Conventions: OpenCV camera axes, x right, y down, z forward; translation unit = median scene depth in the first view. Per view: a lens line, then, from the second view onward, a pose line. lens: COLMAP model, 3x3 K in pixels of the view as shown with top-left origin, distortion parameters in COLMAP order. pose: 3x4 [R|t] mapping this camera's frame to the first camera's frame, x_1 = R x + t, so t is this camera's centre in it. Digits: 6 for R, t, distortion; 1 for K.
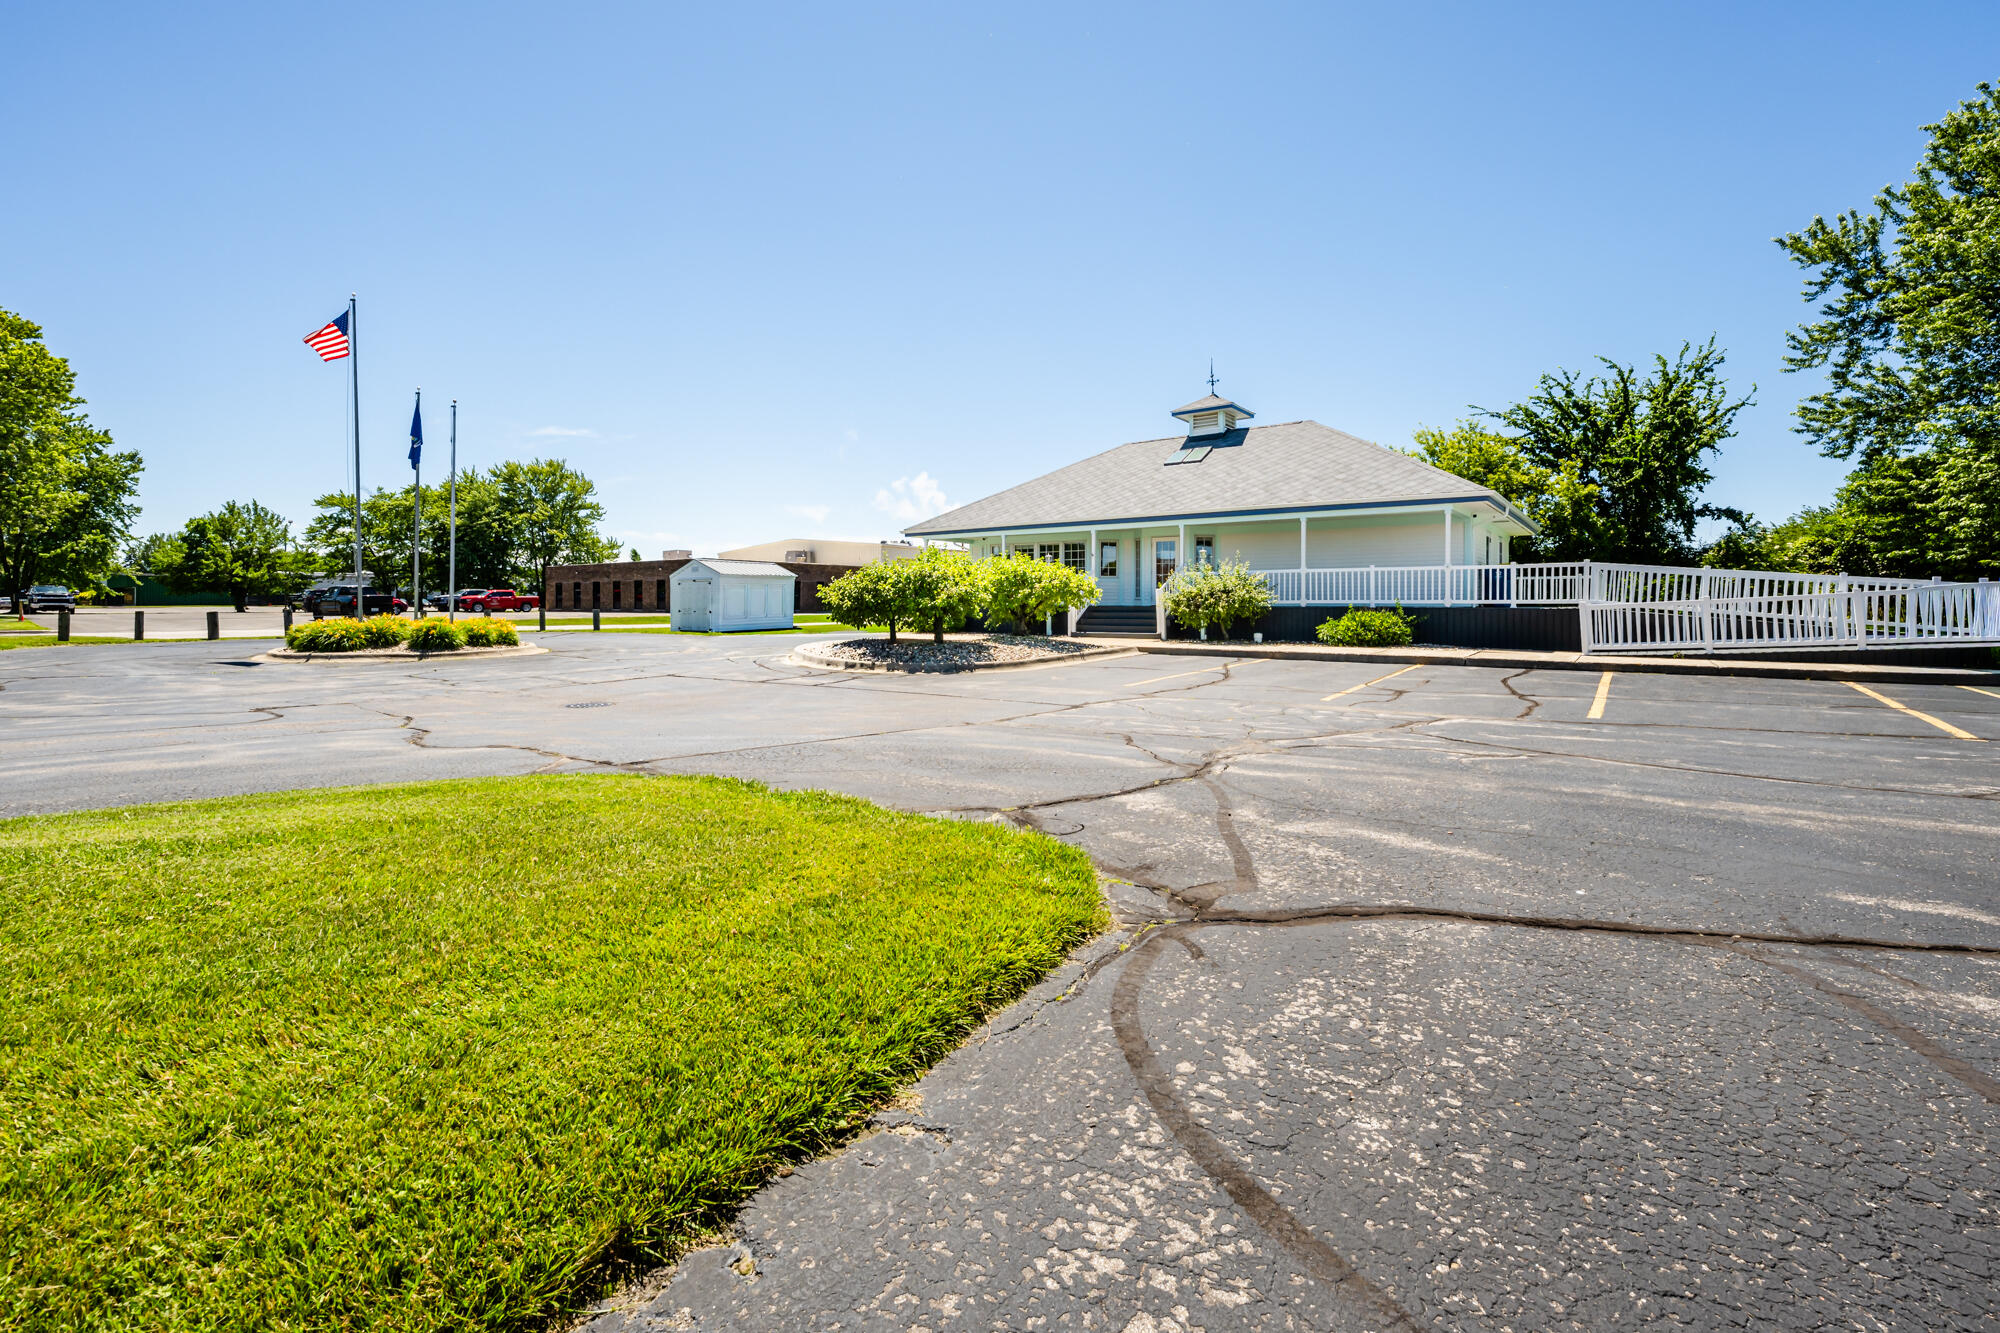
lens RADIAL K [[814.7, 0, 976.2], [0, 814.7, 619.5], [0, 0, 1]] dist [-0.000068, 0.000012]
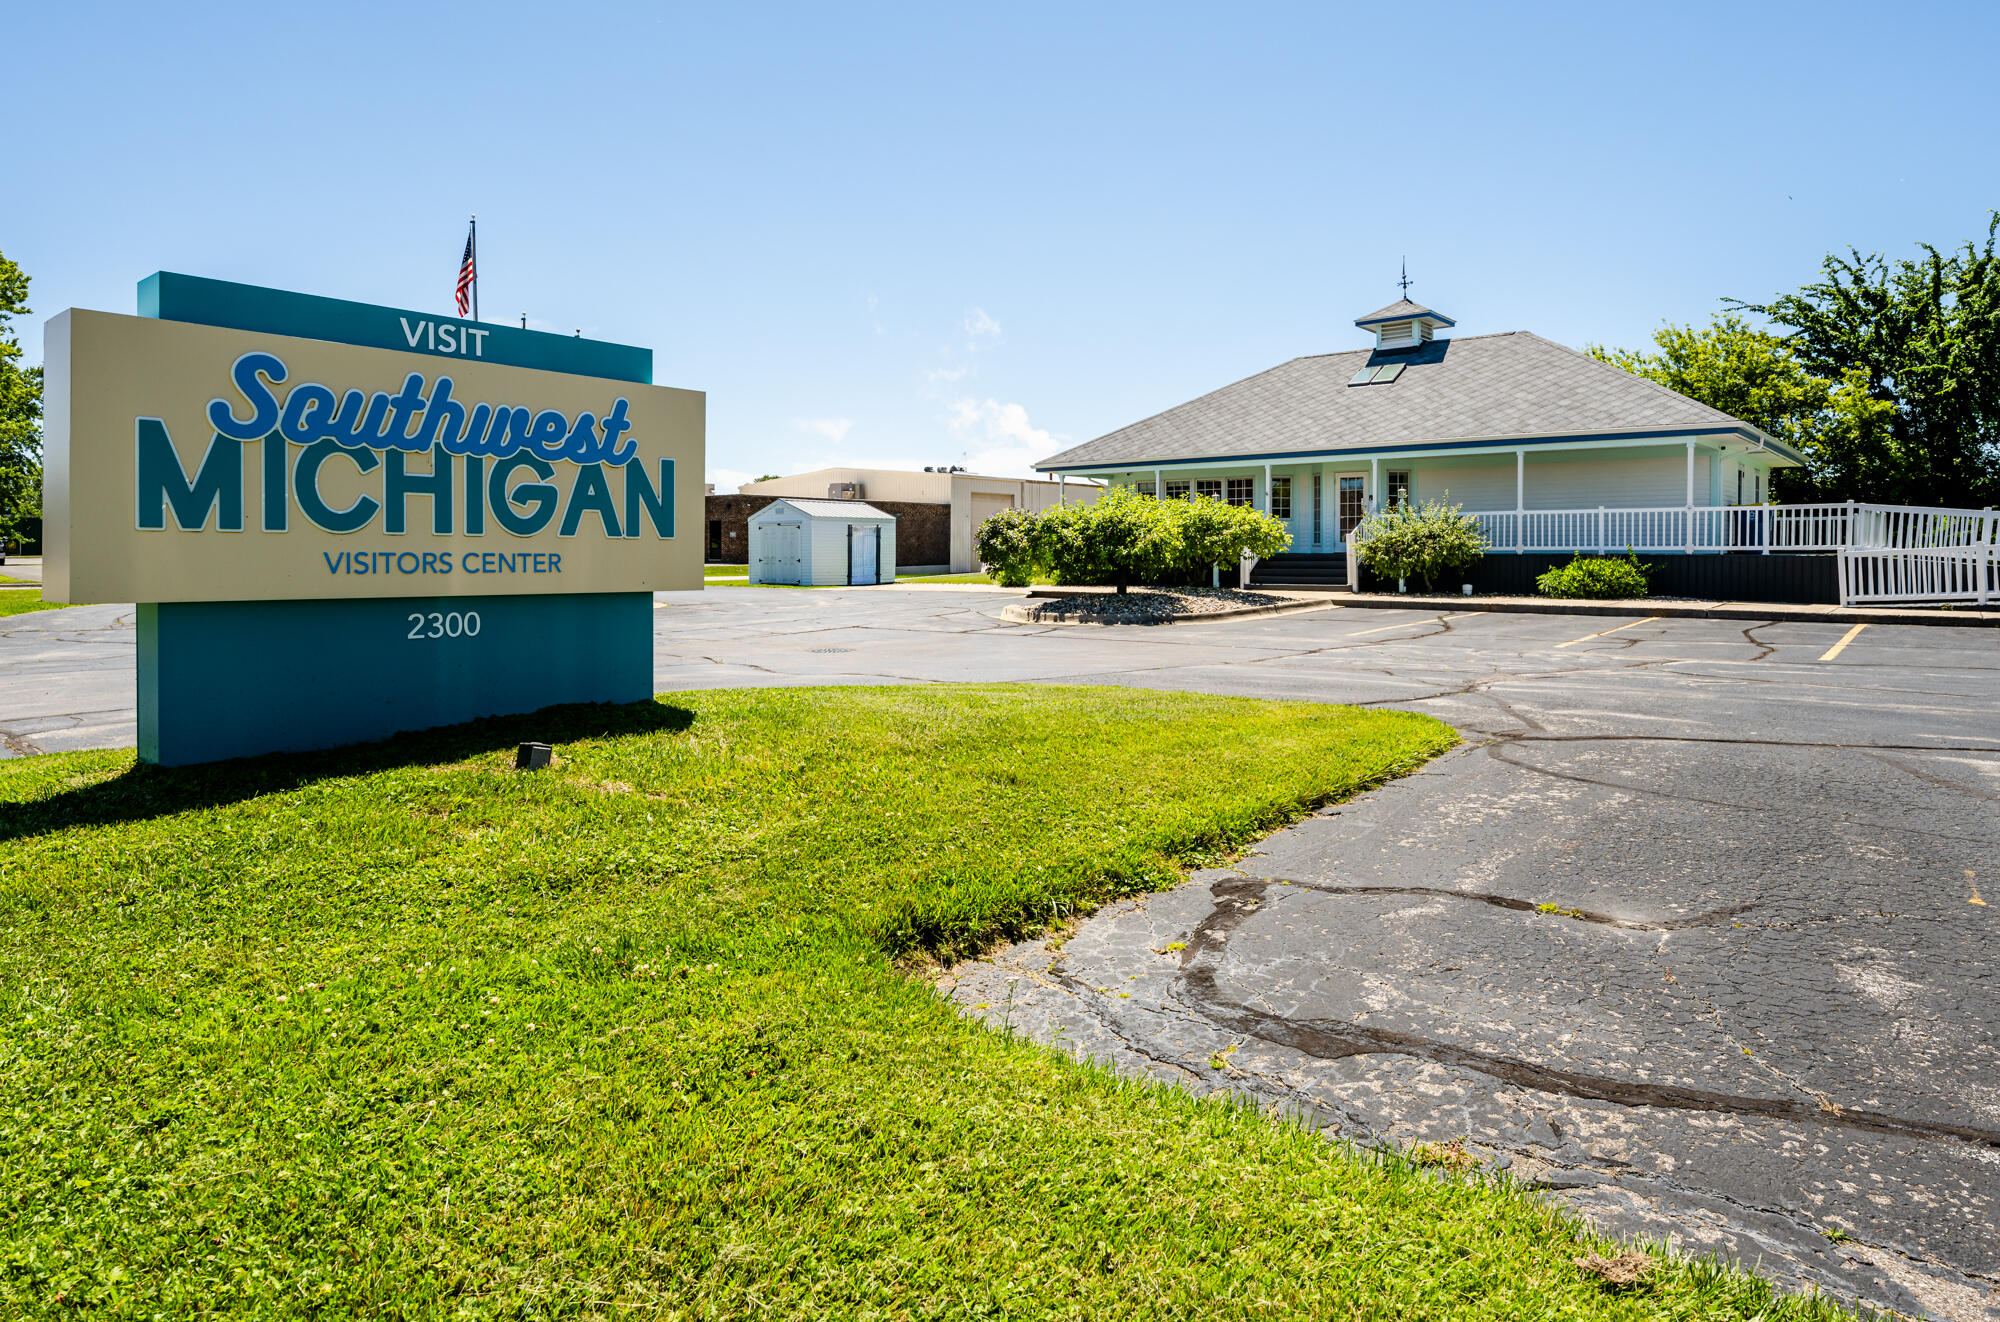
lens RADIAL K [[1106.5, 0, 1002.0], [0, 1106.5, 586.1], [0, 0, 1]] dist [0.004399, 0.001781]
pose [[0.999334, -0.000559, -0.036484, -0.107281], [0.001028, 0.999917, 0.012837, 0.002702], [0.036473, -0.012866, 0.999252, -0.201356]]
